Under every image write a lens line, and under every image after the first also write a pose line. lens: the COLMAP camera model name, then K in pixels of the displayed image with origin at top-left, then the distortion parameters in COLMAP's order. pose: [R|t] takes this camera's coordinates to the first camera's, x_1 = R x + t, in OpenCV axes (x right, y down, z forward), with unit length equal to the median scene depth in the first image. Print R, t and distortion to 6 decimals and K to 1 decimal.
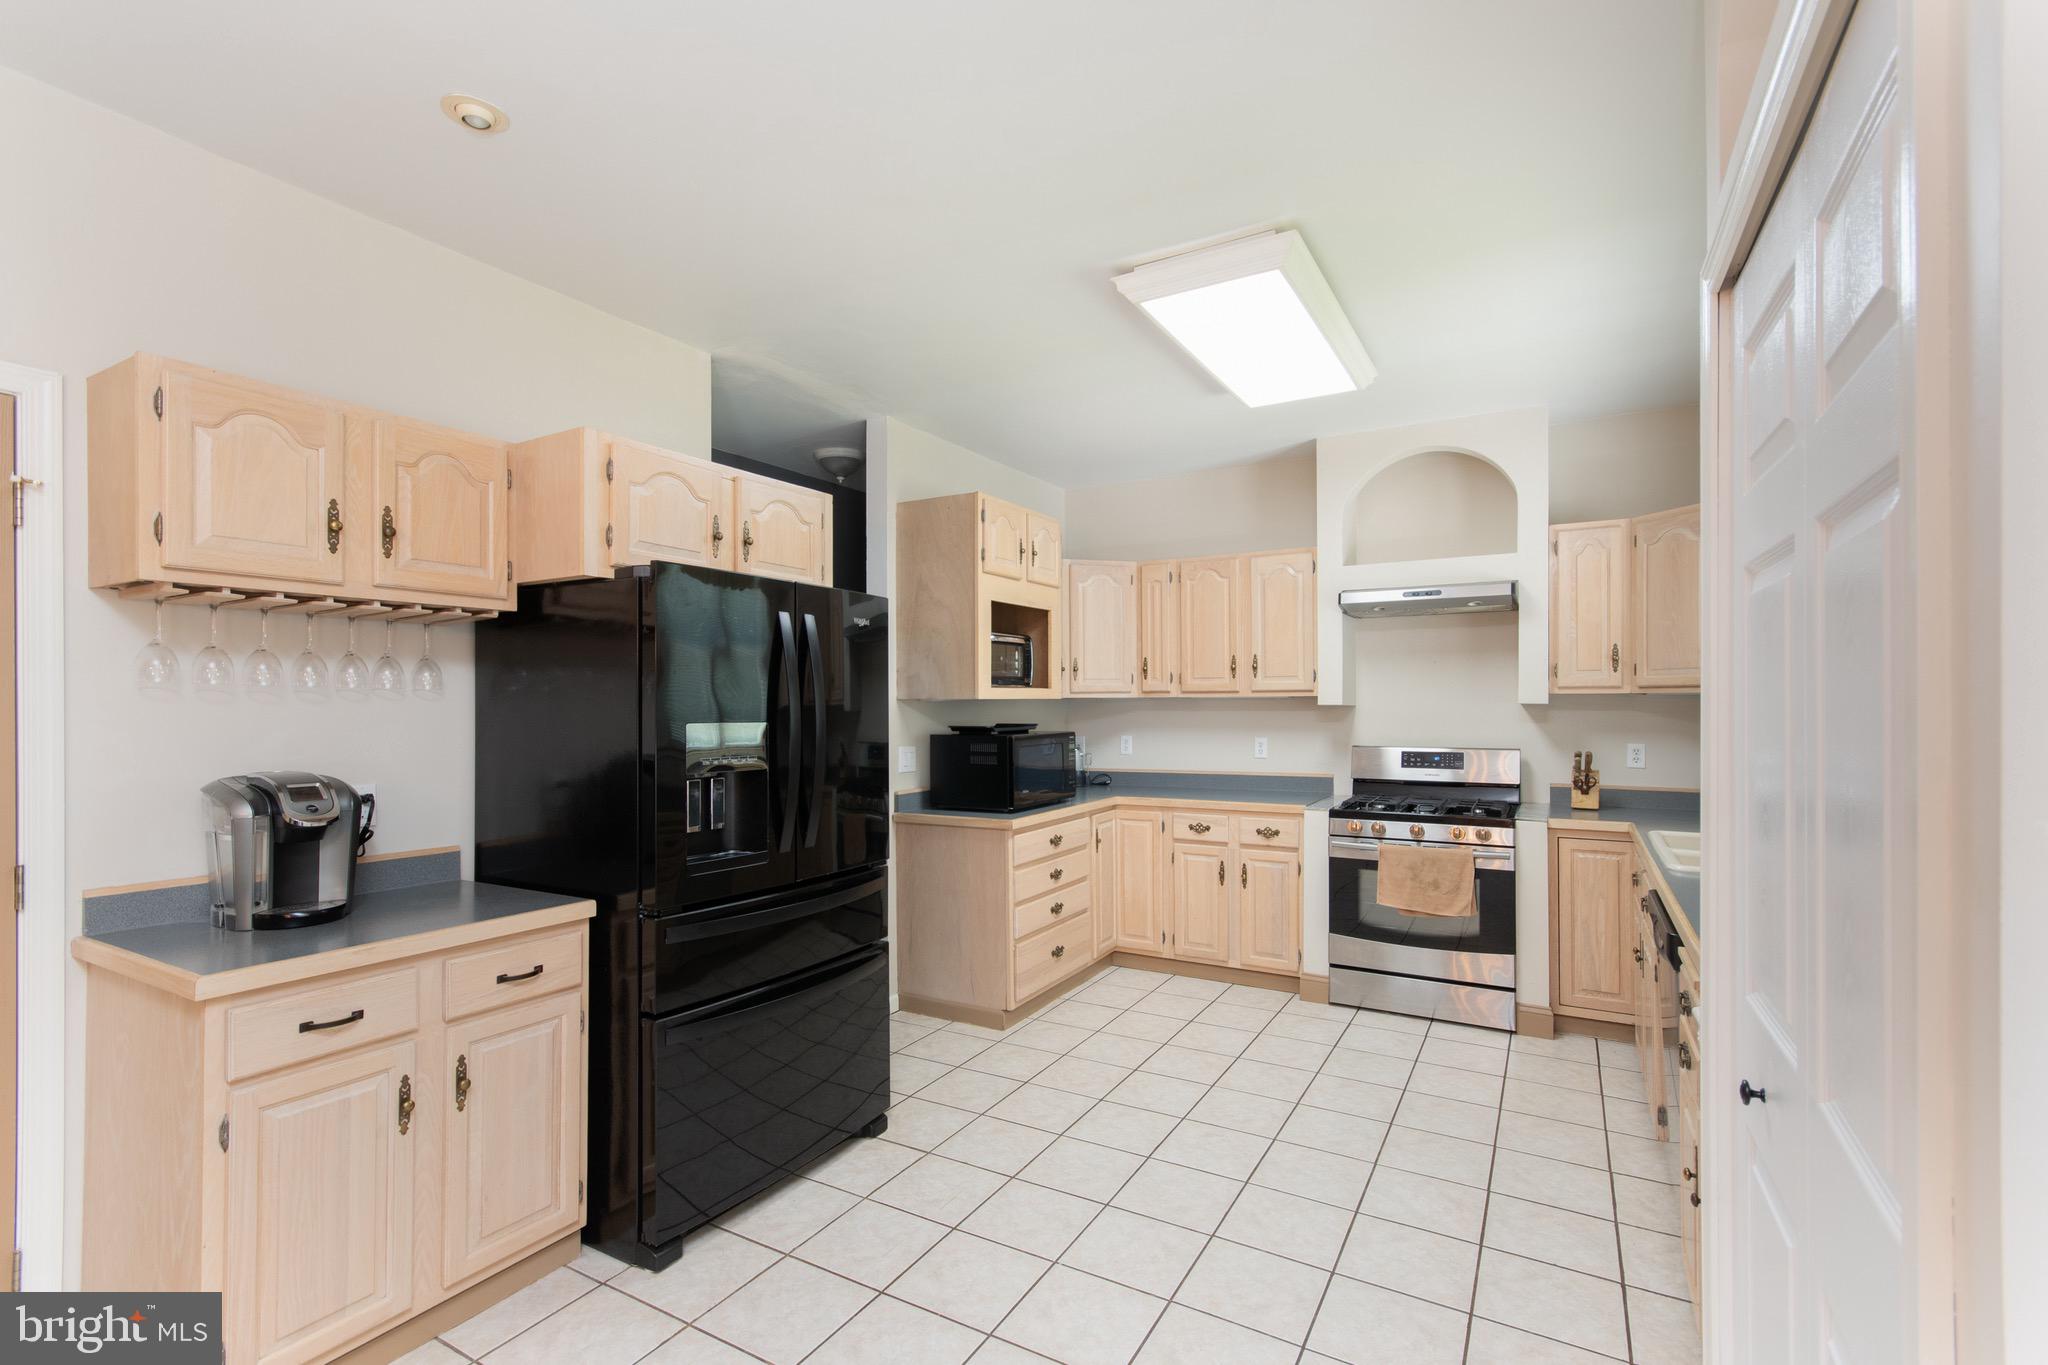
lens RADIAL K [[908.3, 0, 1028.6], [0, 908.3, 701.5], [0, 0, 1]] dist [0.001042, 0.002200]
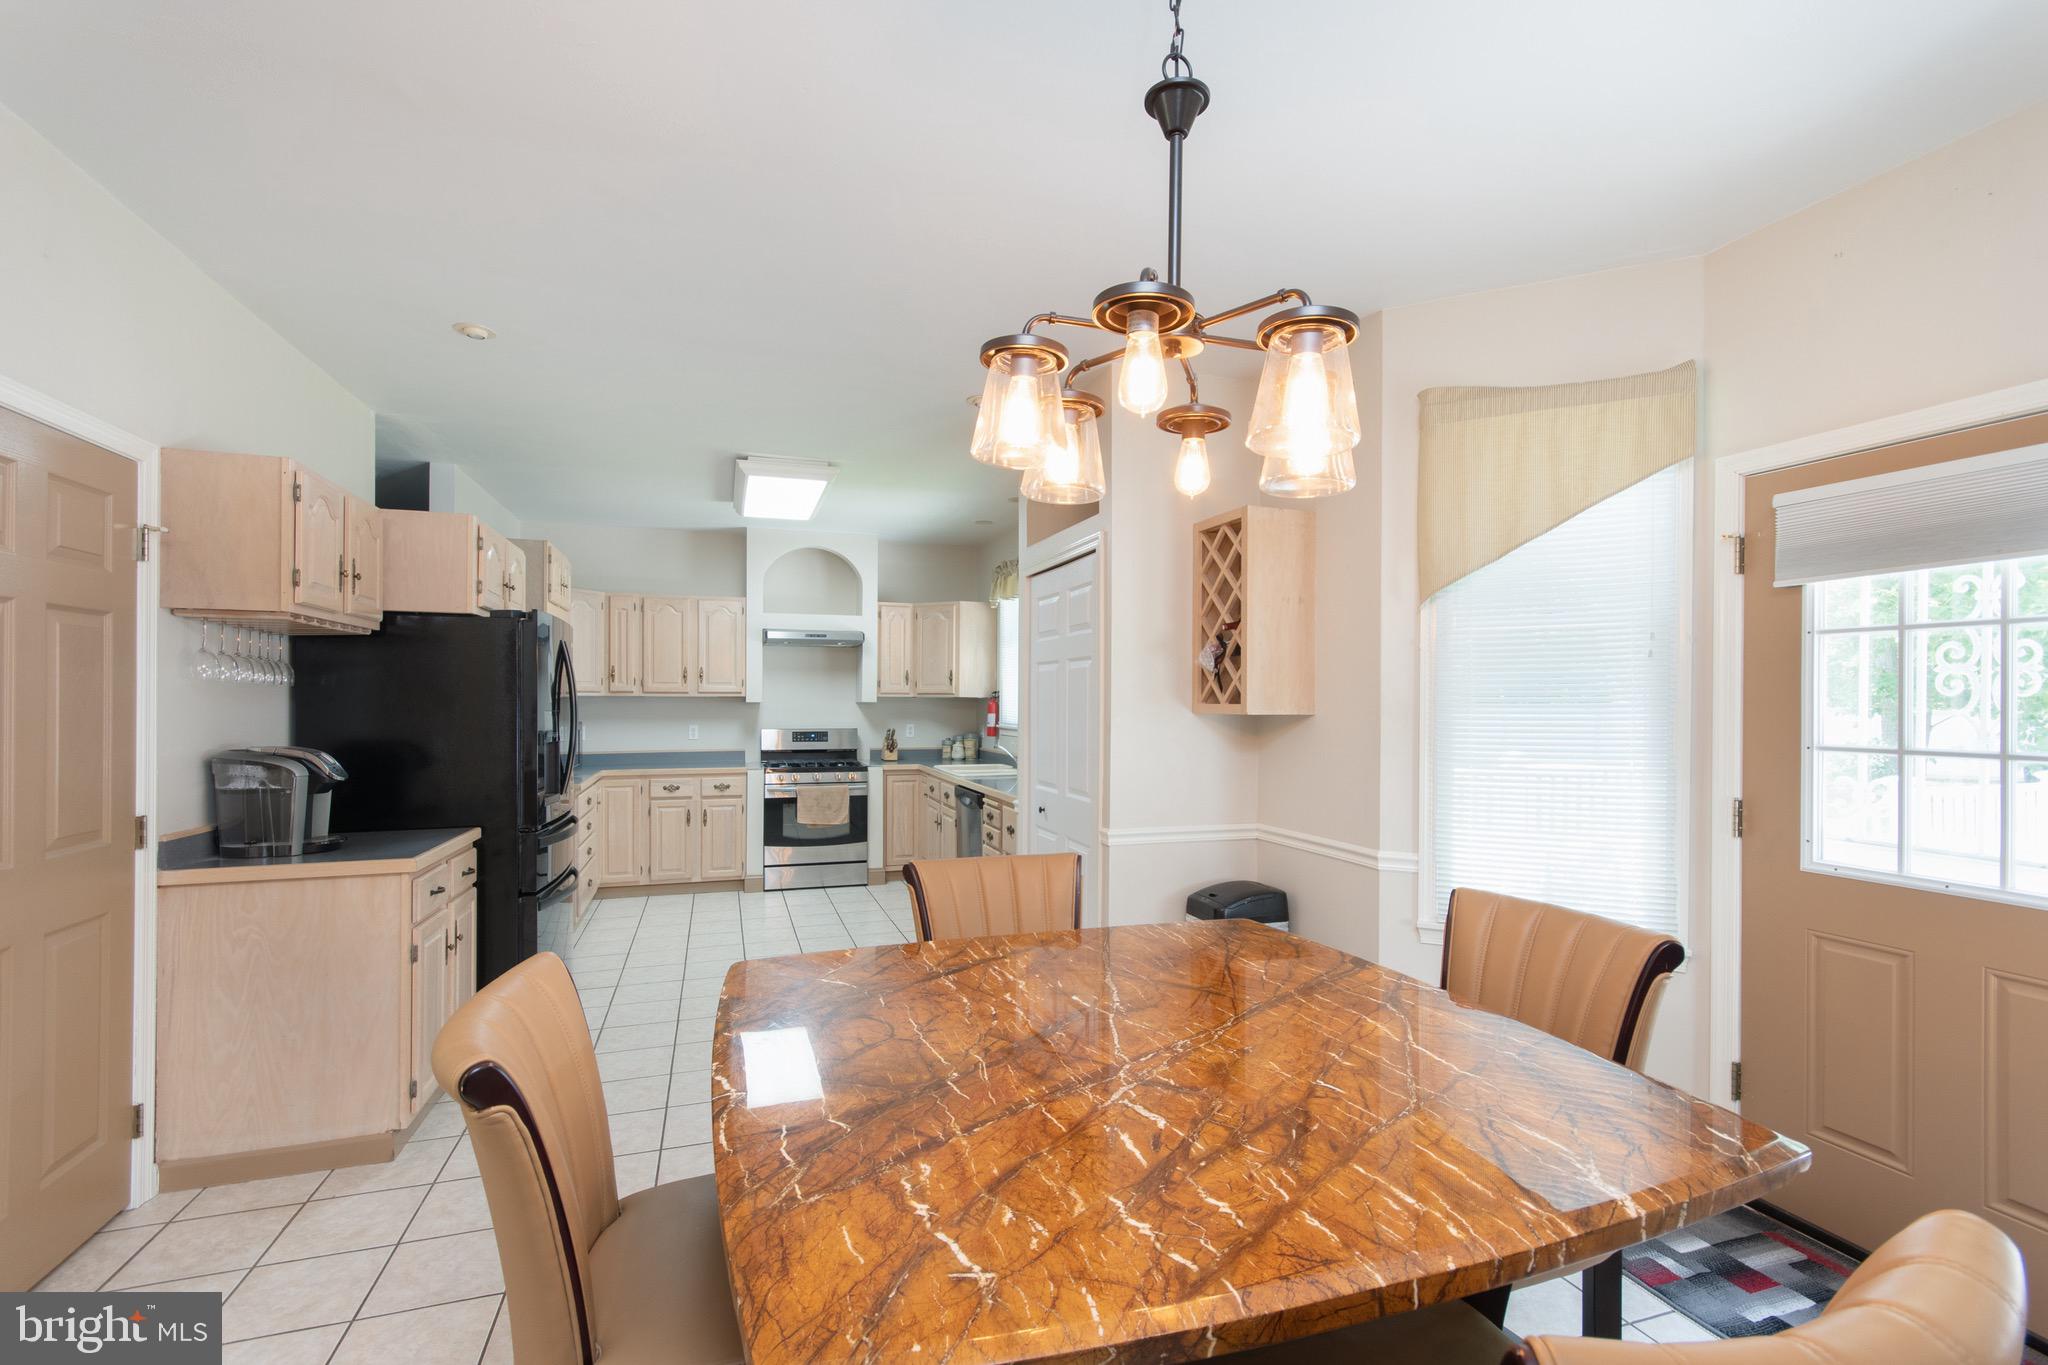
lens RADIAL K [[908.3, 0, 1014.1], [0, 908.3, 697.2], [0, 0, 1]] dist [0.001042, 0.002200]
pose [[0.662989, 0.009618, 0.748567, -0.570848], [-0.007563, 0.999952, -0.006150, 0.001482], [-0.748591, -0.001584, 0.663030, -0.376078]]
